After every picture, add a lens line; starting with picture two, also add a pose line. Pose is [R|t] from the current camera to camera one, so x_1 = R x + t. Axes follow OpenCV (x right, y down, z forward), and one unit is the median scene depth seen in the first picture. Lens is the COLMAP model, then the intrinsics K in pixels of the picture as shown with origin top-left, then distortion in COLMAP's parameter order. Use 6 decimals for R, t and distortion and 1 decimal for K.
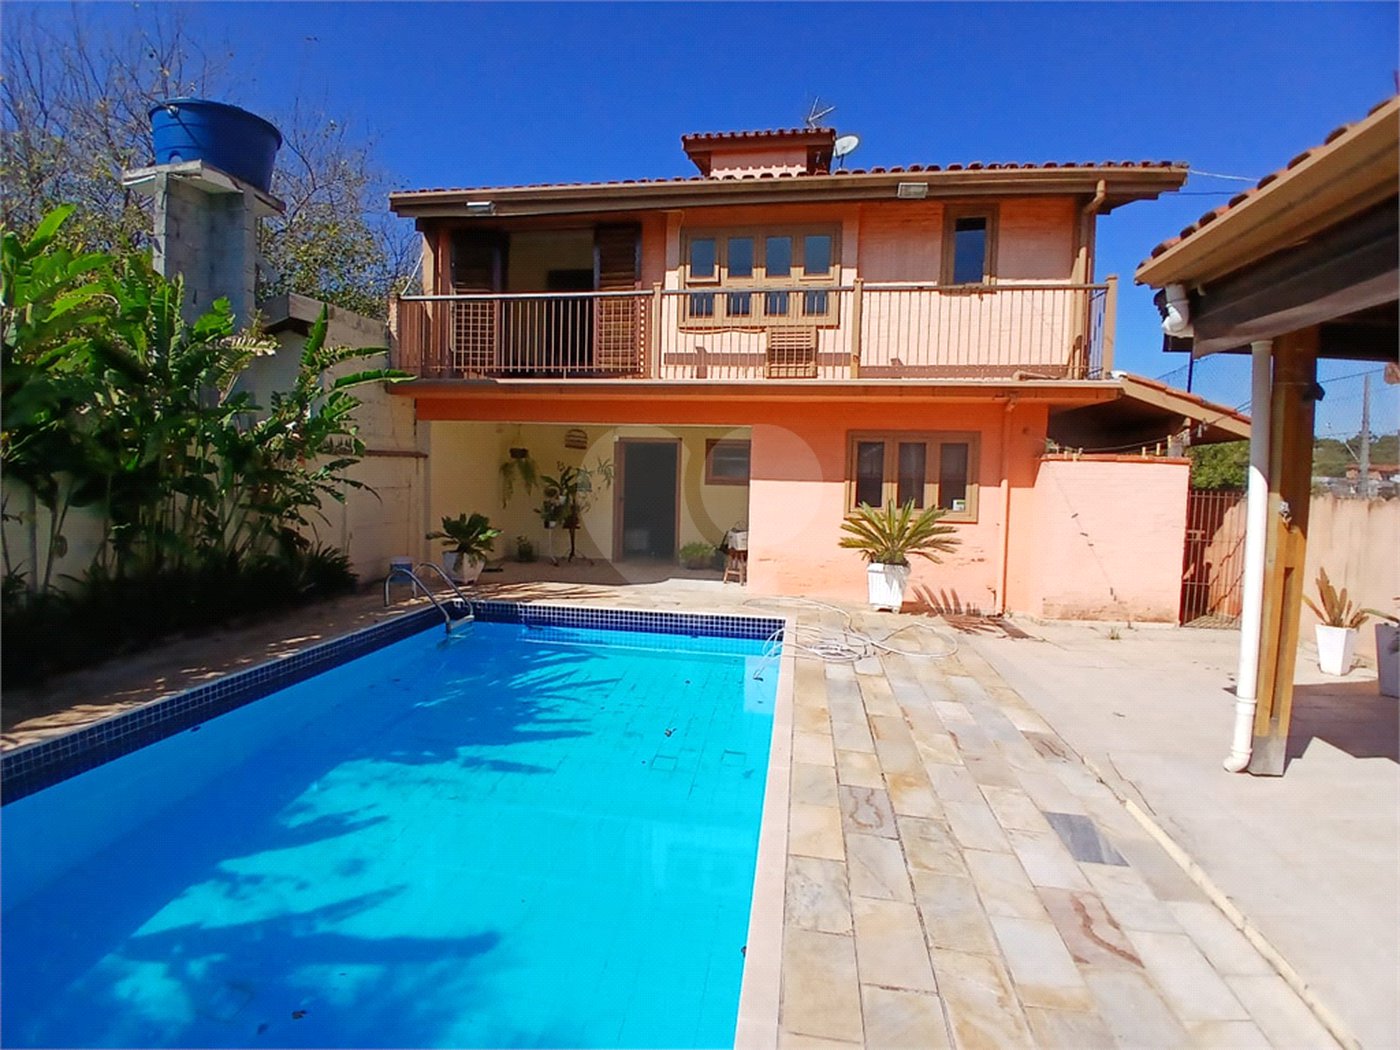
lens RADIAL K [[695.2, 0, 687.6], [0, 695.2, 517.9], [0, 0, 1]] dist [0.004982, -0.051704]
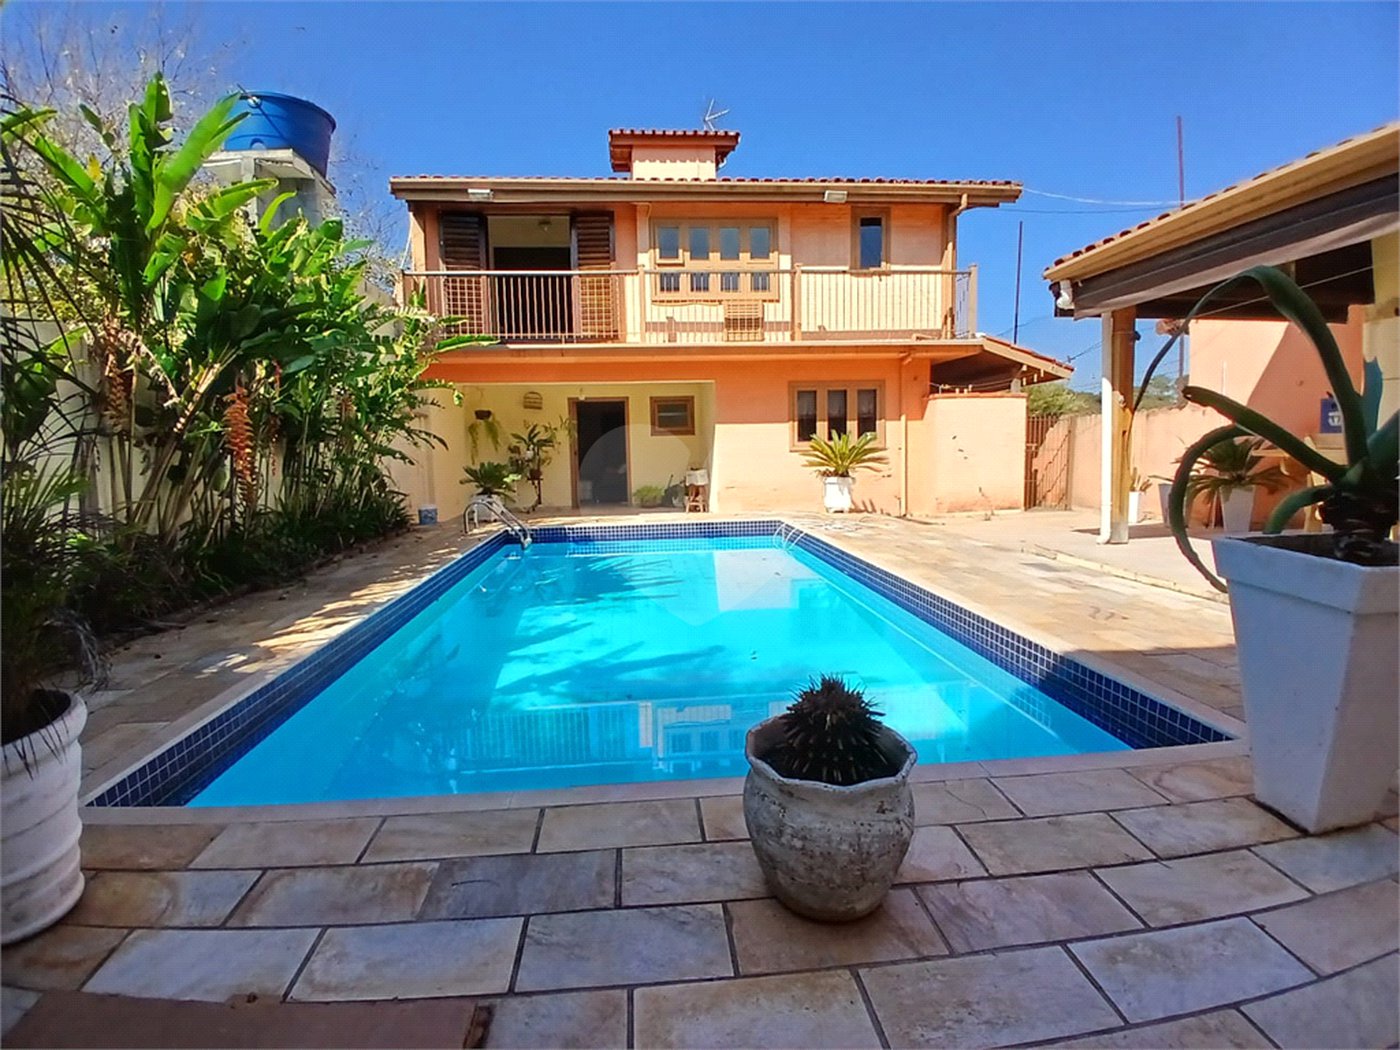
lens RADIAL K [[695.2, 0, 687.6], [0, 695.2, 517.9], [0, 0, 1]] dist [0.004982, -0.051704]
pose [[0.968270, -0.070726, 0.239690, -0.280446], [0.061720, 0.997084, 0.044880, 0.056144], [-0.242165, -0.028662, 0.969812, -0.212380]]
